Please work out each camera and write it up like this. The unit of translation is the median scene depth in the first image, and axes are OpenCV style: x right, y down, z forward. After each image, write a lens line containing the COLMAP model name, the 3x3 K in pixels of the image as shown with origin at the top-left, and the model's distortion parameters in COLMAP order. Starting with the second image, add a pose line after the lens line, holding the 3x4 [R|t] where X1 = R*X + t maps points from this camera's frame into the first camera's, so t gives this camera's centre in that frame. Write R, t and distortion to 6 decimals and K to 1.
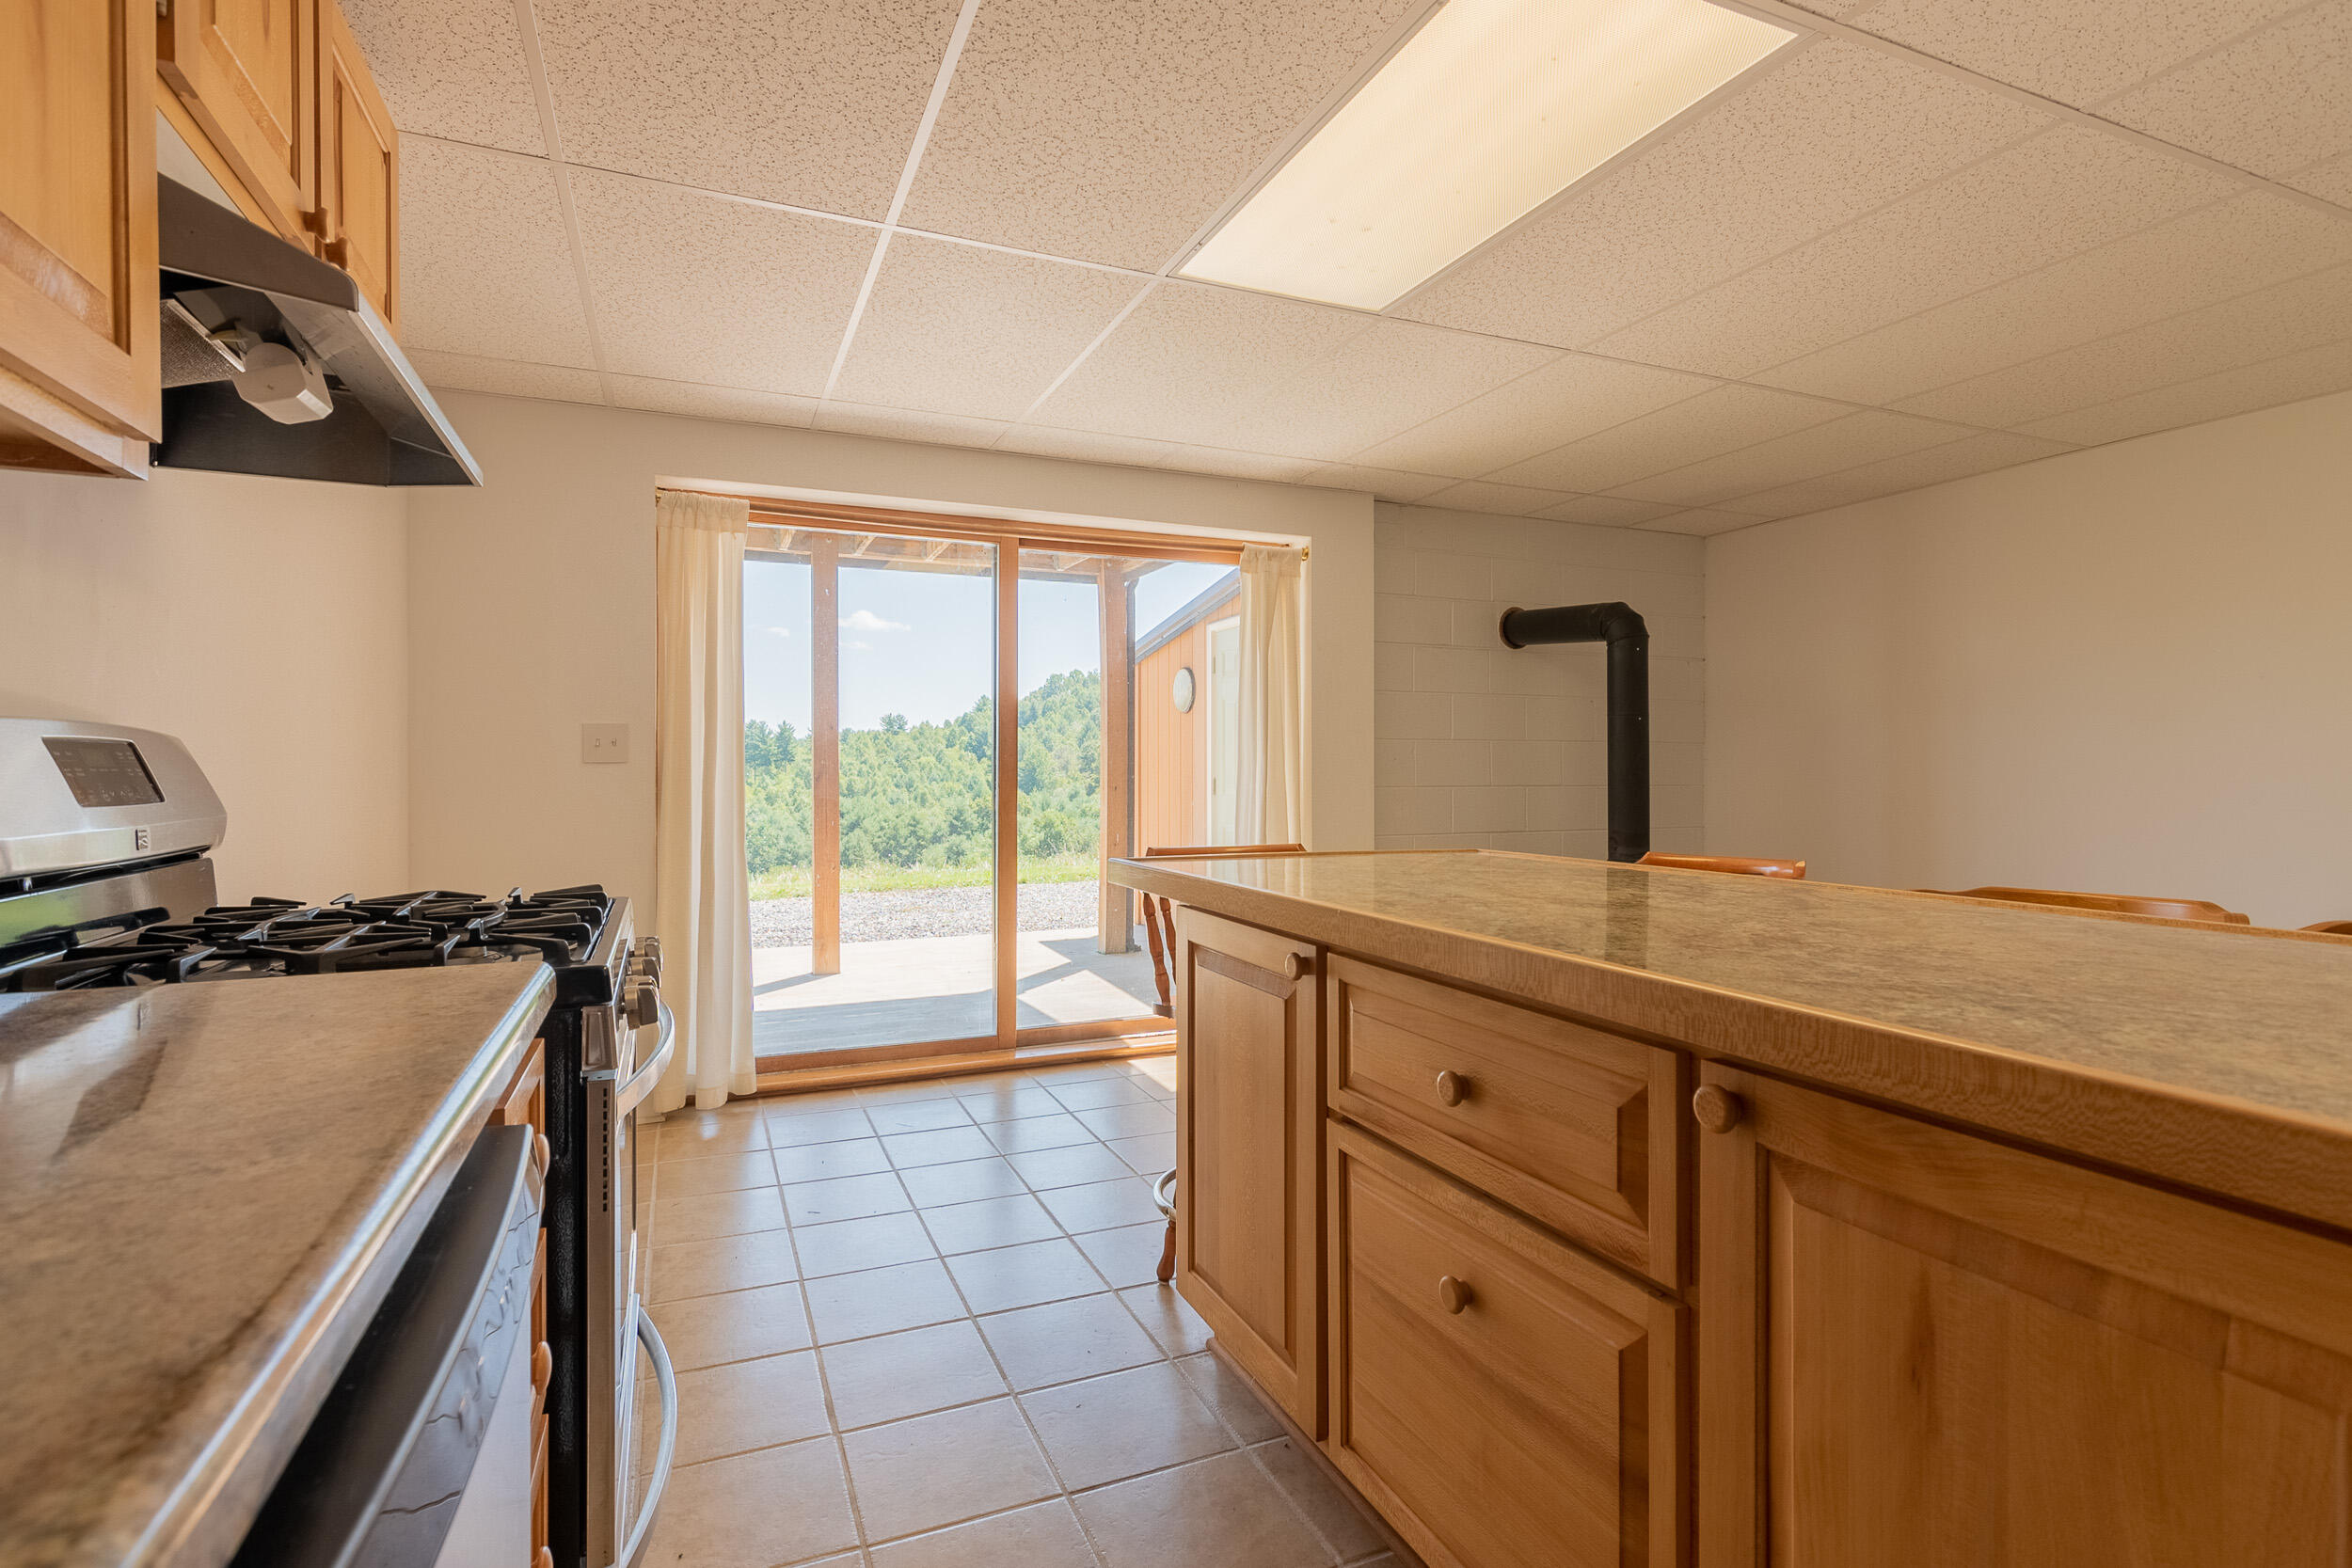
lens RADIAL K [[1142.6, 0, 1163.5], [0, 1142.6, 741.8], [0, 0, 1]] dist [0.001951, 0.000824]
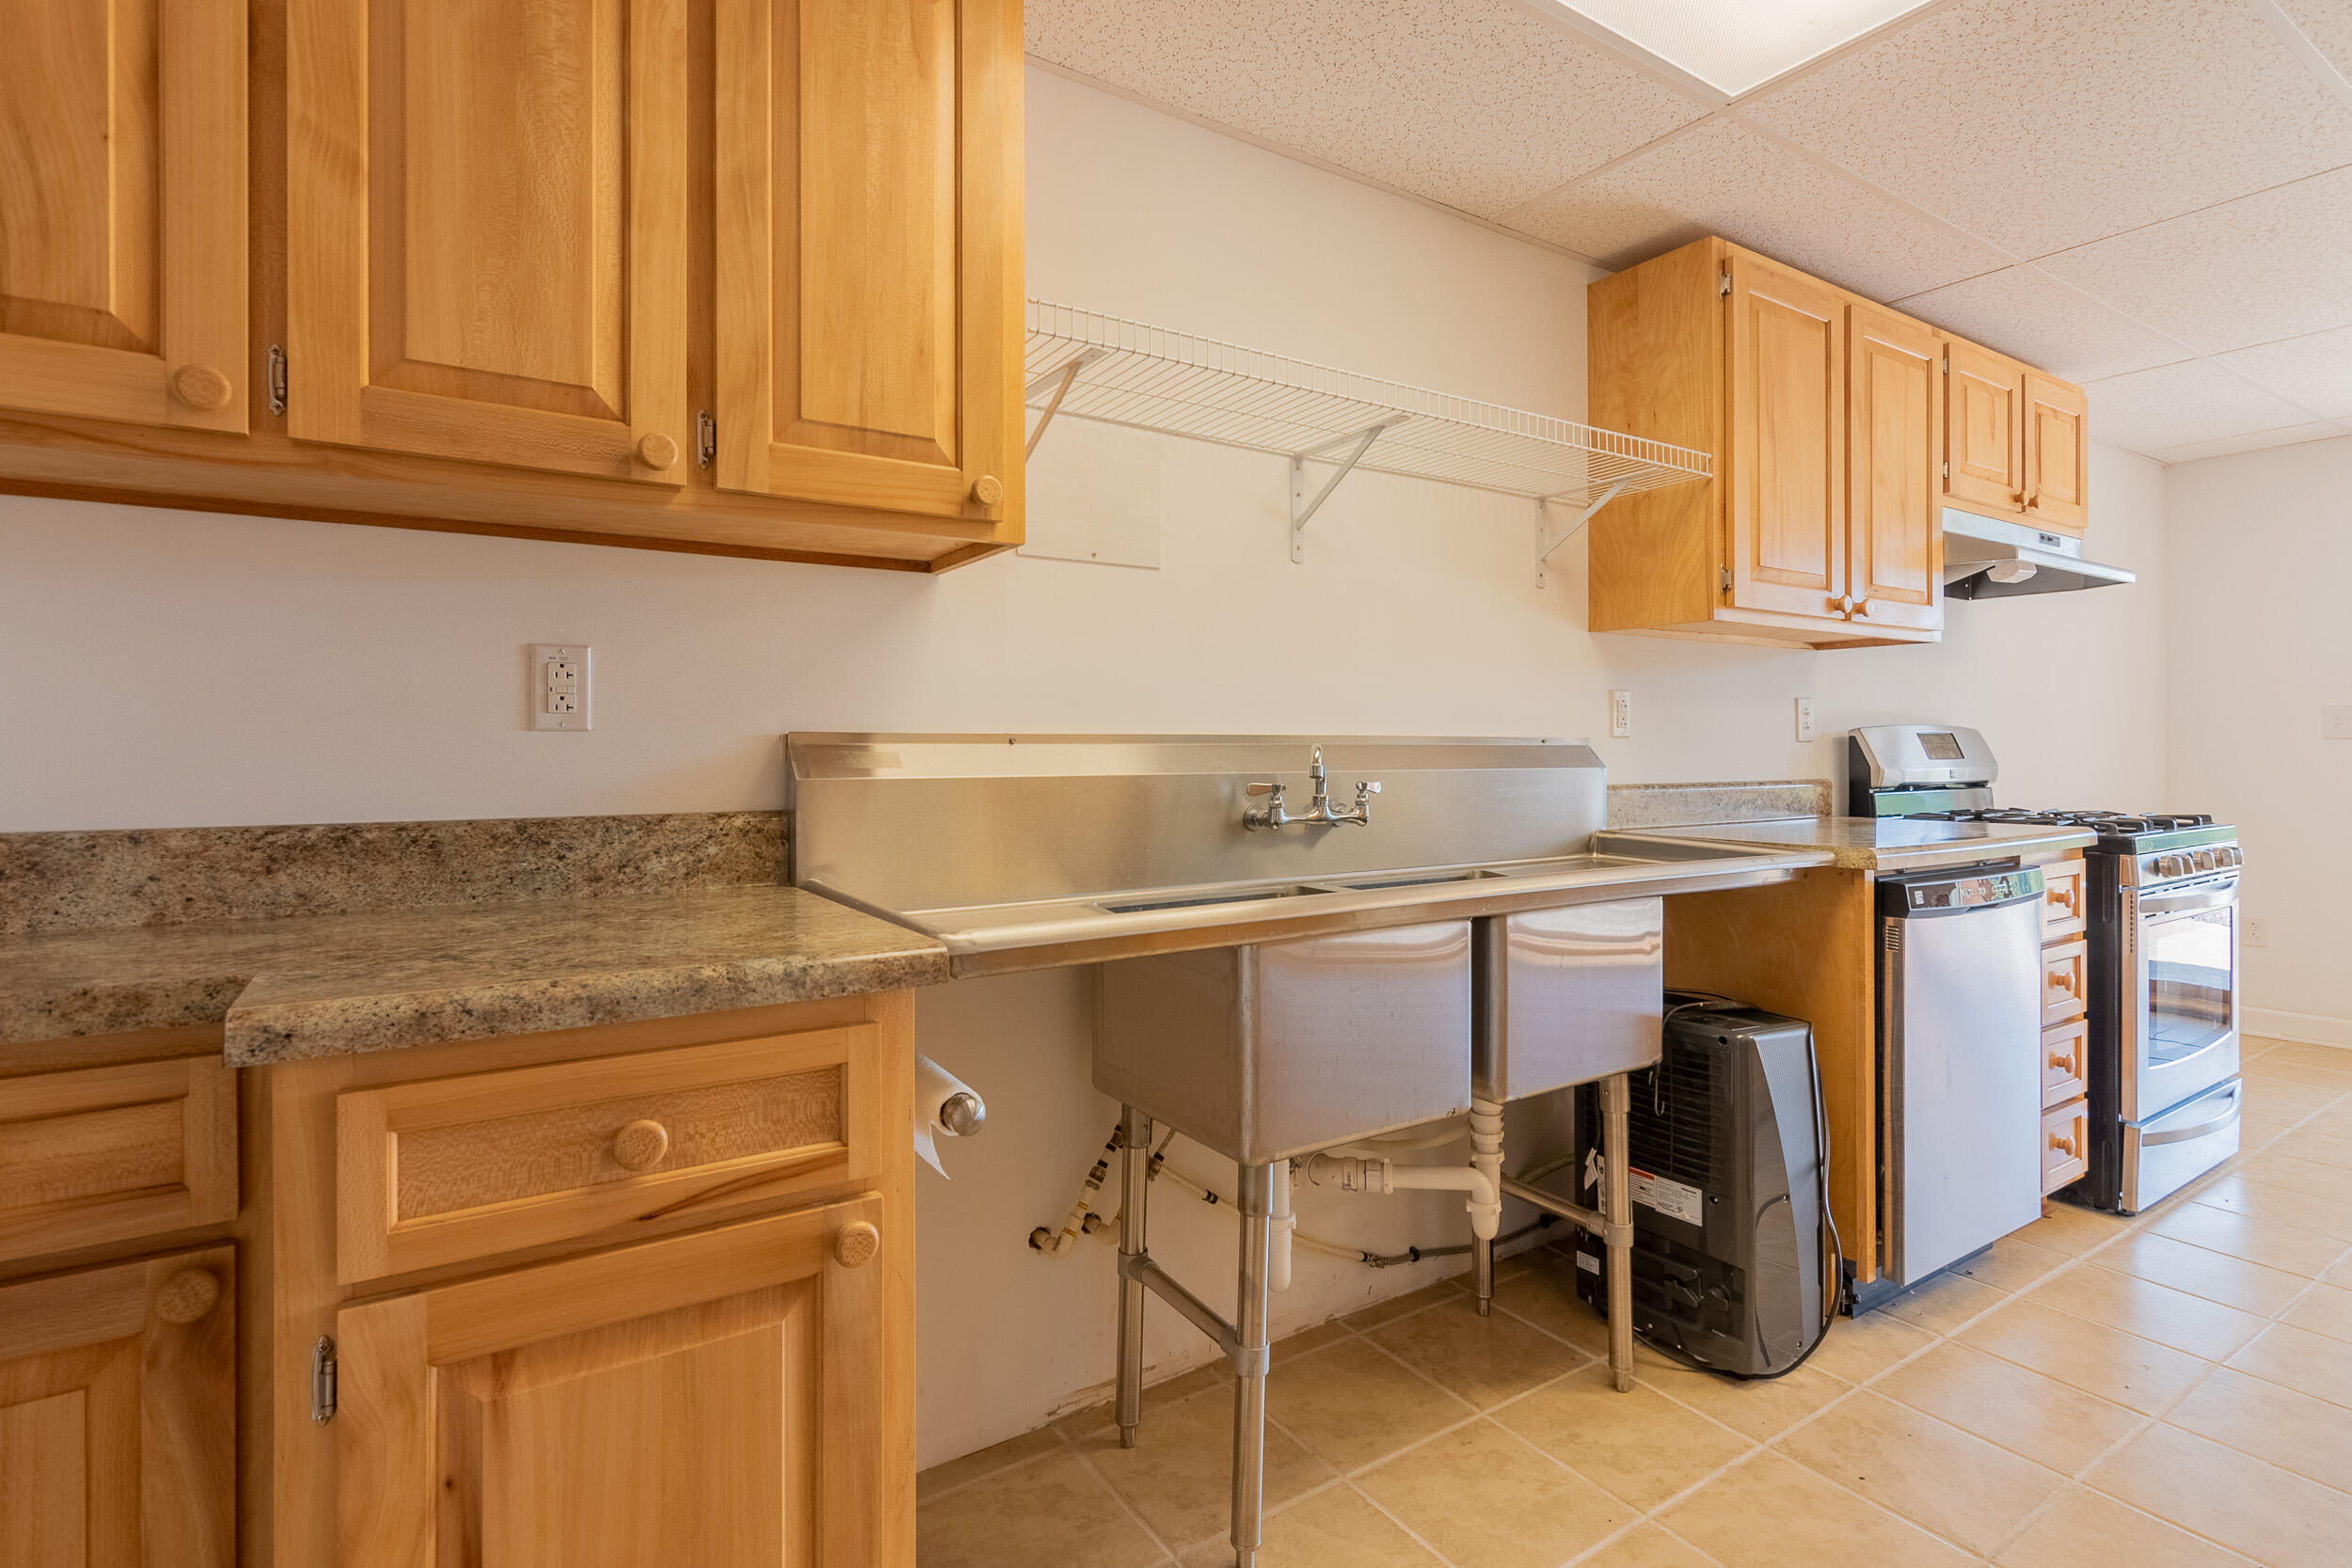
lens RADIAL K [[1142.6, 0, 1163.5], [0, 1142.6, 741.8], [0, 0, 1]] dist [0.001951, 0.000824]
pose [[0.172809, -0.000185, -0.984955, 2.560702], [0.015759, 0.999873, 0.002577, -0.030343], [0.984829, -0.015967, 0.172790, -2.269977]]
